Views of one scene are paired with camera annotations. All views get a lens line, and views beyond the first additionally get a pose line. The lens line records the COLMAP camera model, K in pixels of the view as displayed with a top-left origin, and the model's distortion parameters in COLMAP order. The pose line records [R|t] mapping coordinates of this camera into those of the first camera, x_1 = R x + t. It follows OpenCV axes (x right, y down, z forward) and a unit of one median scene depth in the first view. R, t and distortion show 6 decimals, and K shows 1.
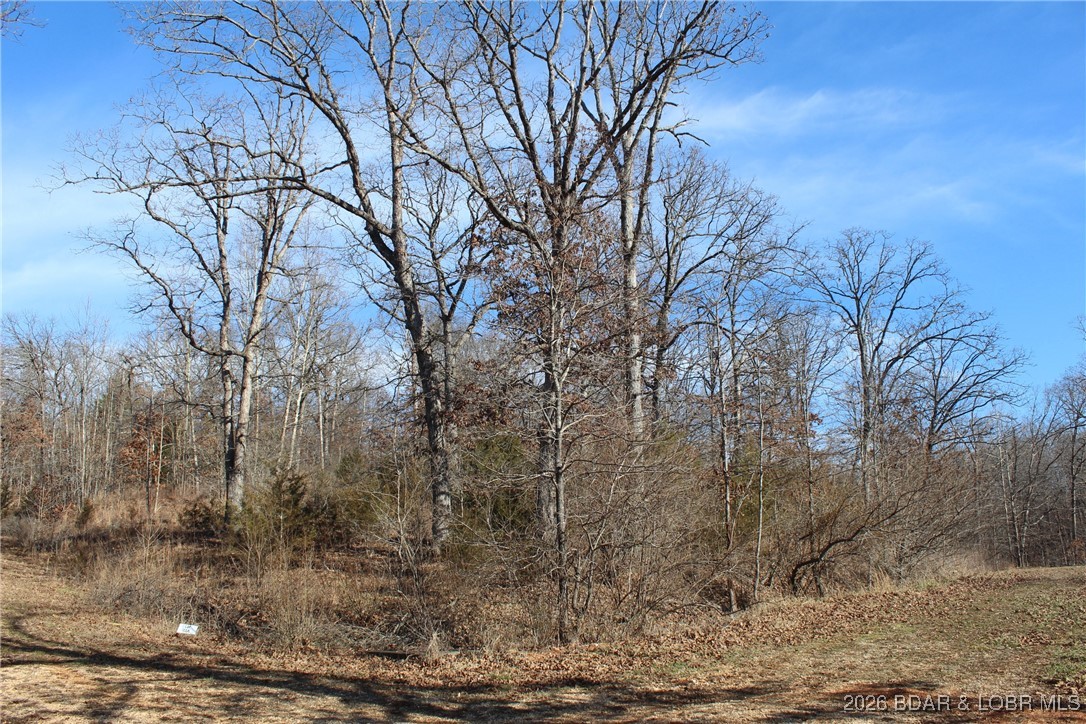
lens RADIAL K [[898.9, 0, 541.6], [0, 898.9, 355.2], [0, 0, 1]] dist [-0.167799, 0.150184]
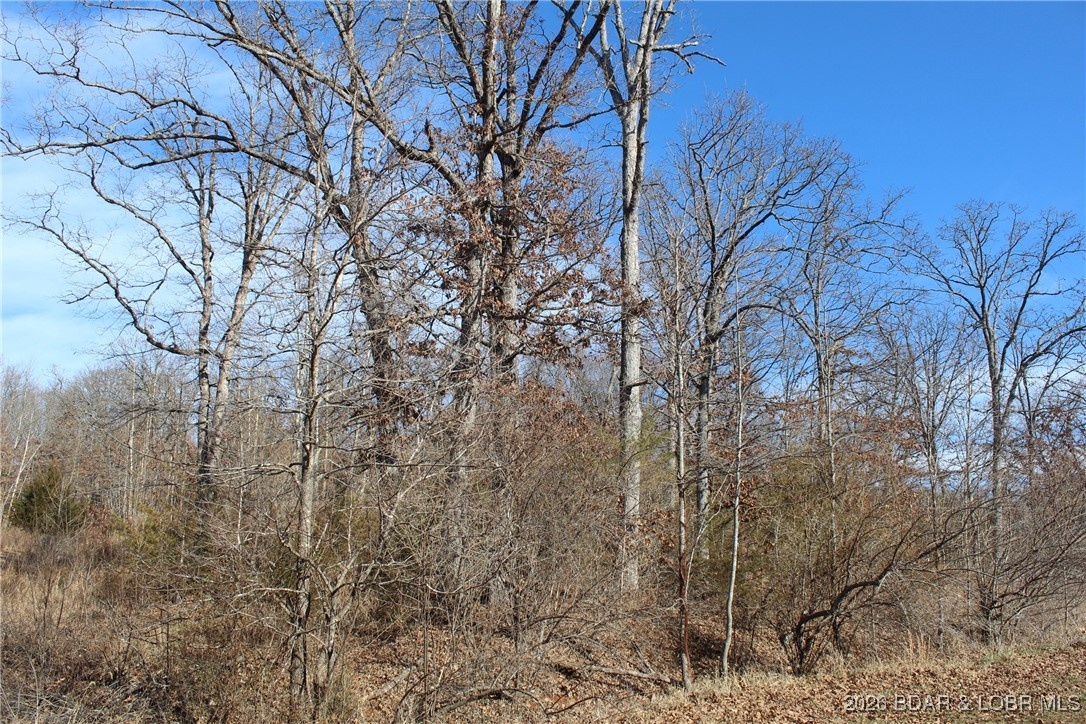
lens RADIAL K [[898.9, 0, 541.6], [0, 898.9, 355.2], [0, 0, 1]] dist [-0.167799, 0.150184]
pose [[0.985287, -0.019406, -0.169801, 0.132184], [0.013948, 0.999349, -0.033275, 0.034535], [0.170336, 0.030417, 0.984917, 0.185801]]
